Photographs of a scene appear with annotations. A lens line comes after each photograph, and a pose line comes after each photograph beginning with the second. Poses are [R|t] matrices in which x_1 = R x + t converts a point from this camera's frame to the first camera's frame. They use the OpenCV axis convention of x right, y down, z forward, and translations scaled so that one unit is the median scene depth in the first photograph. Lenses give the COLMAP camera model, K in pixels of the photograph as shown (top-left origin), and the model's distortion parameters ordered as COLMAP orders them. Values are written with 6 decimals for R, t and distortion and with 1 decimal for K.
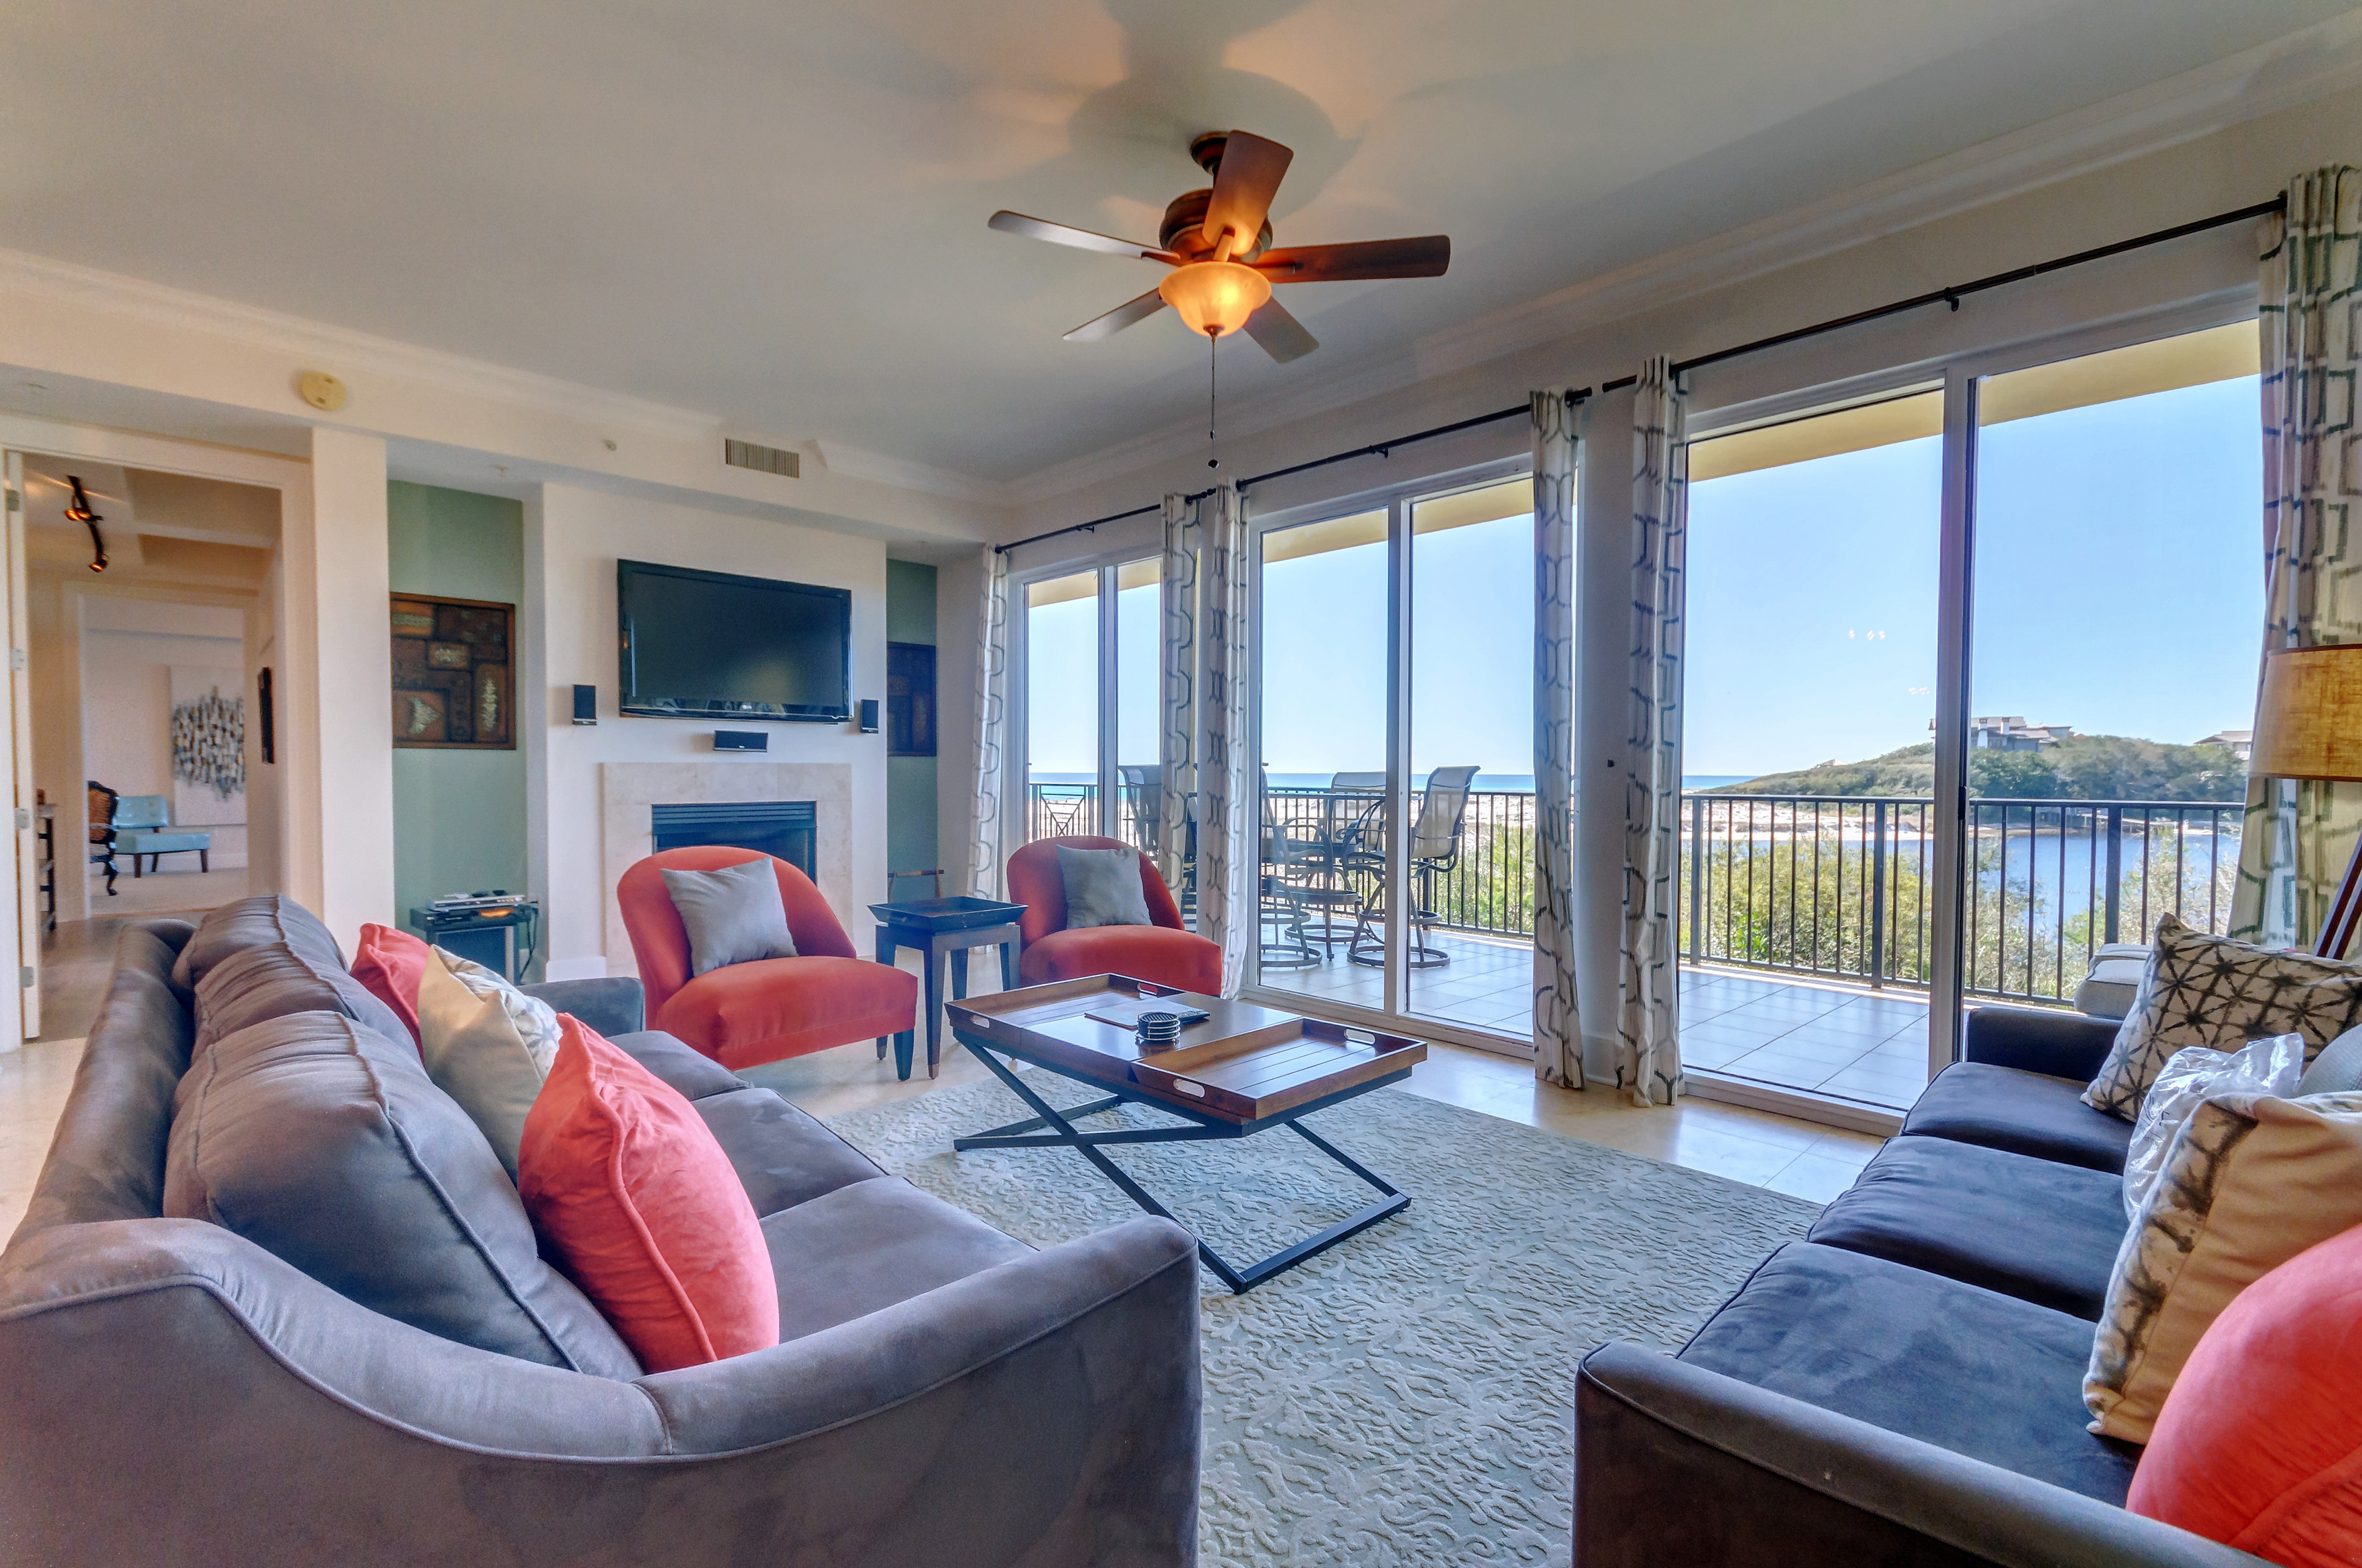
lens RADIAL K [[1031.4, 0, 1180.0], [0, 1031.4, 797.6], [0, 0, 1]] dist [0.002873, 0.000091]
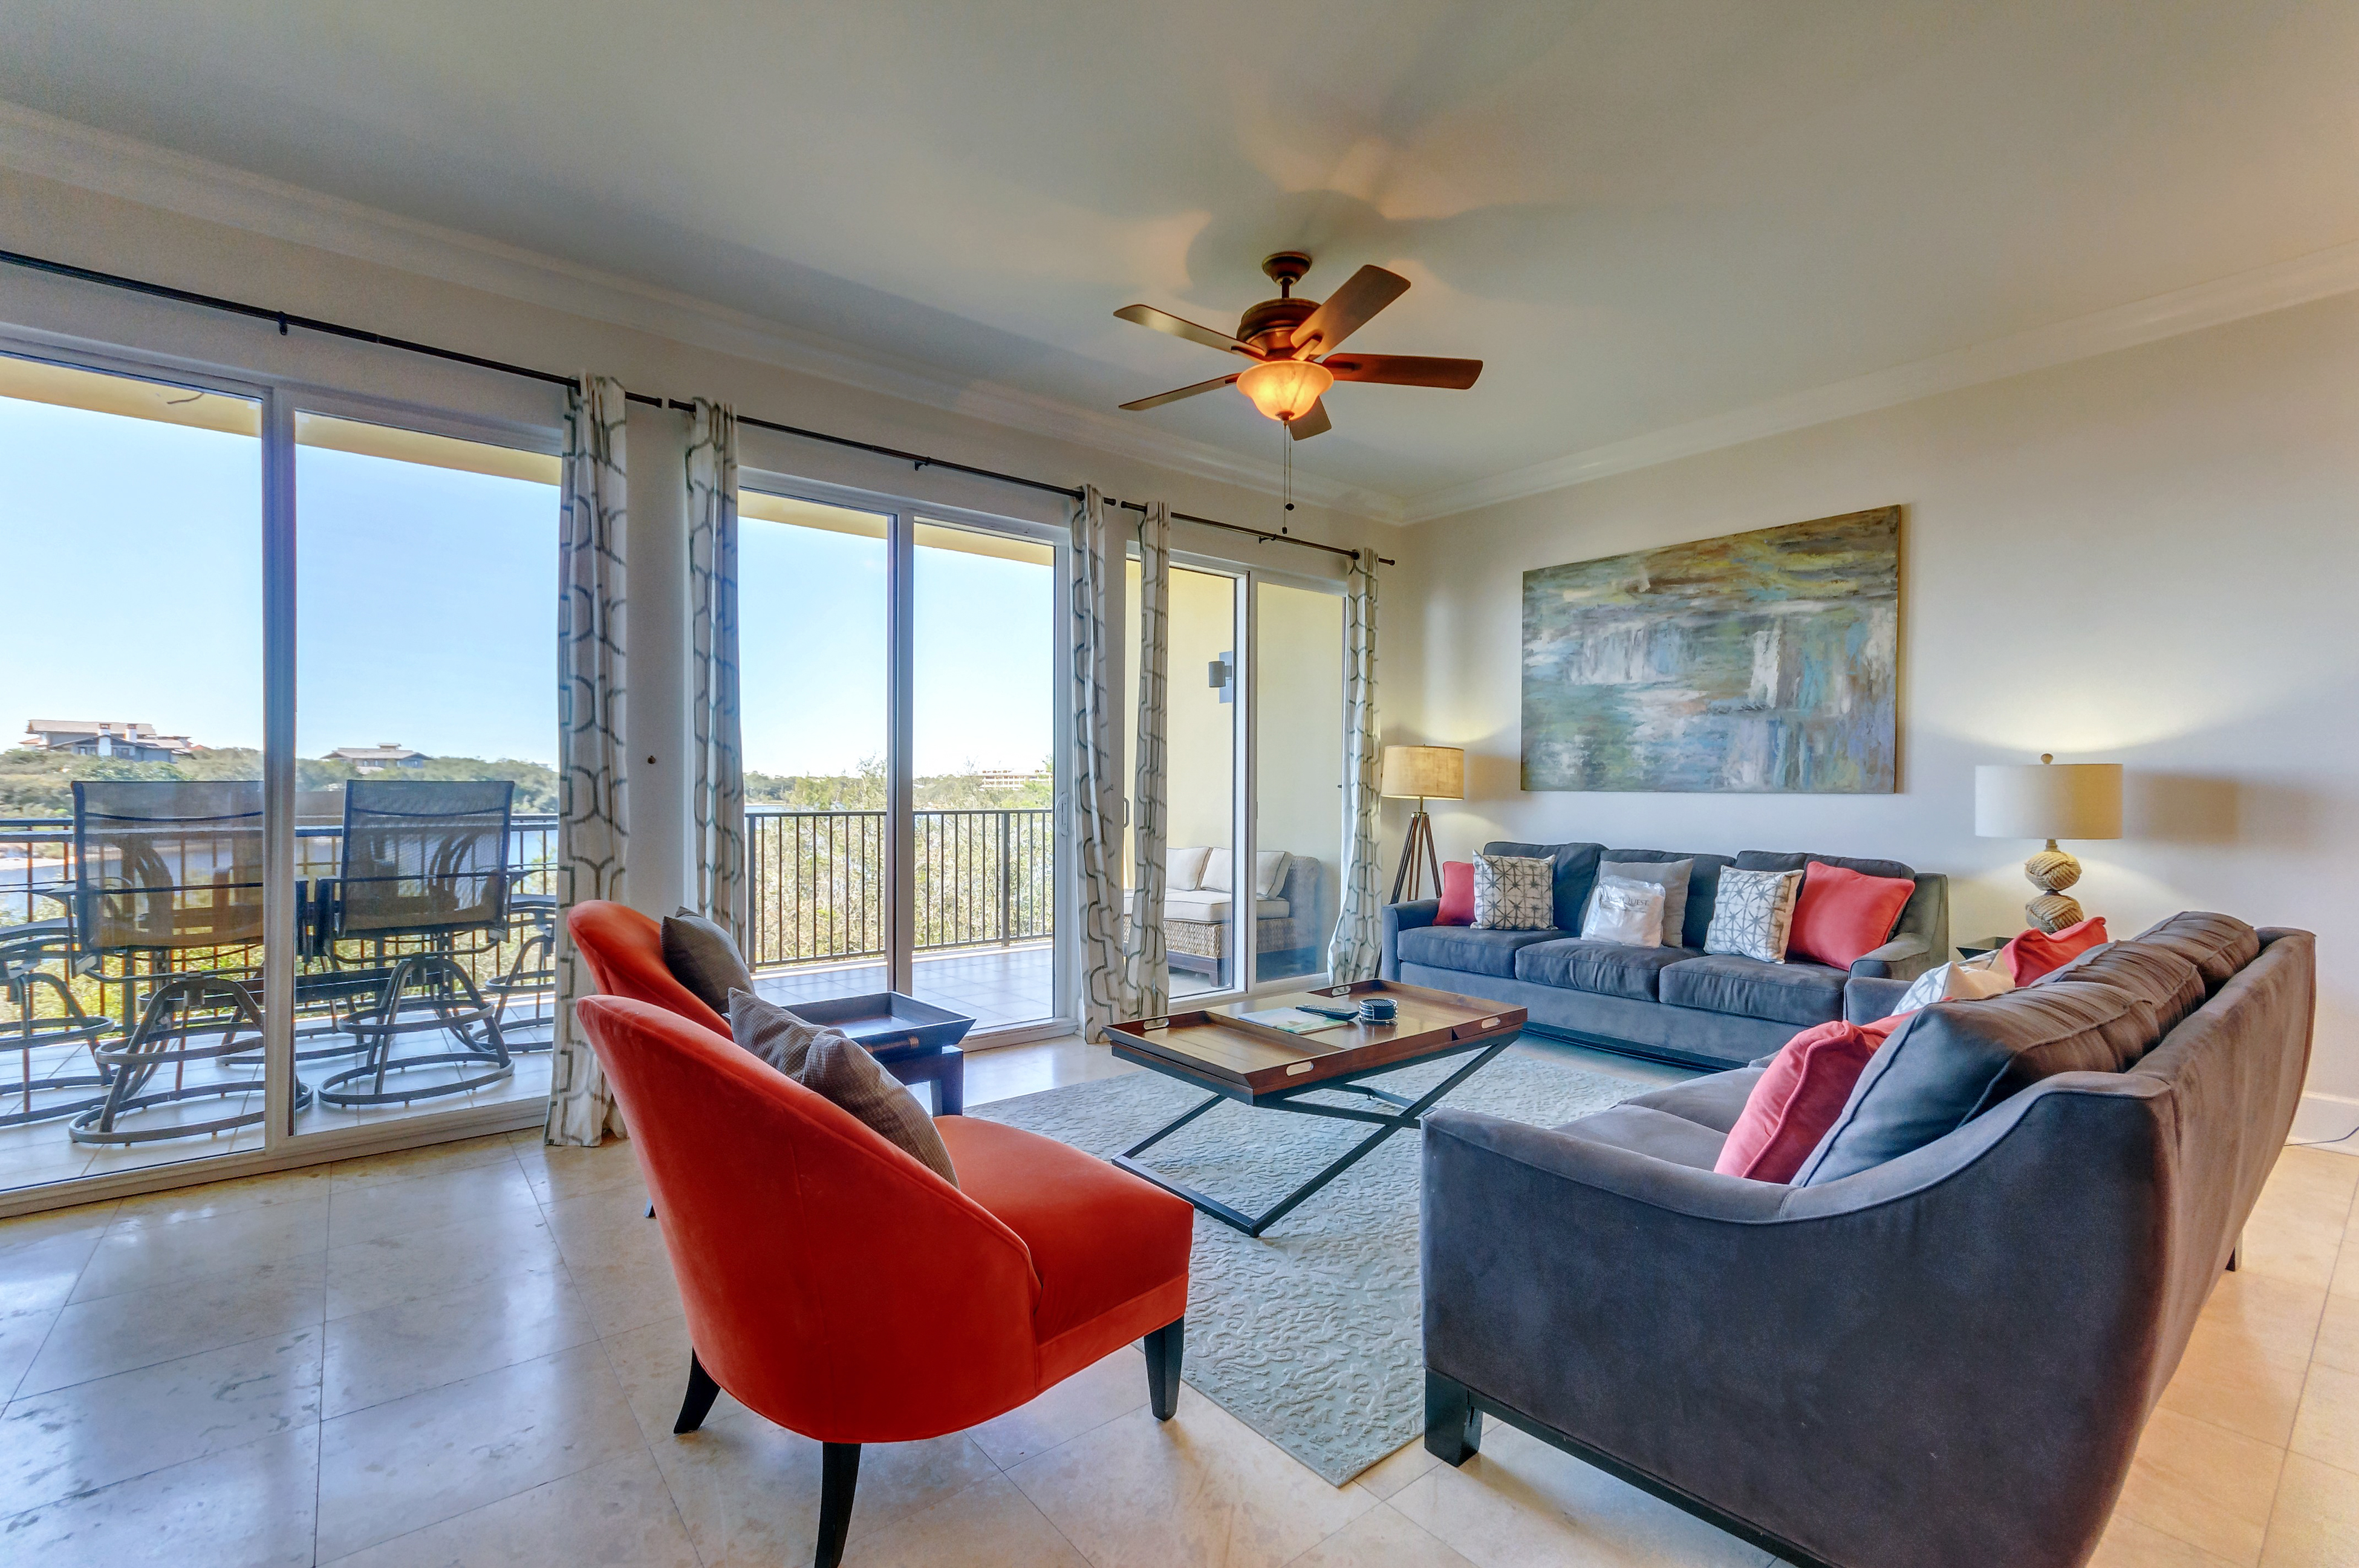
lens RADIAL K [[1030.2, 0, 1177.6], [0, 1030.2, 792.8], [0, 0, 1]] dist [0.002873, 0.000091]
pose [[0.088450, -0.004082, 0.996072, -0.705523], [0.020732, 0.999783, 0.002256, -0.021925], [-0.995865, 0.020451, 0.088515, 0.641024]]
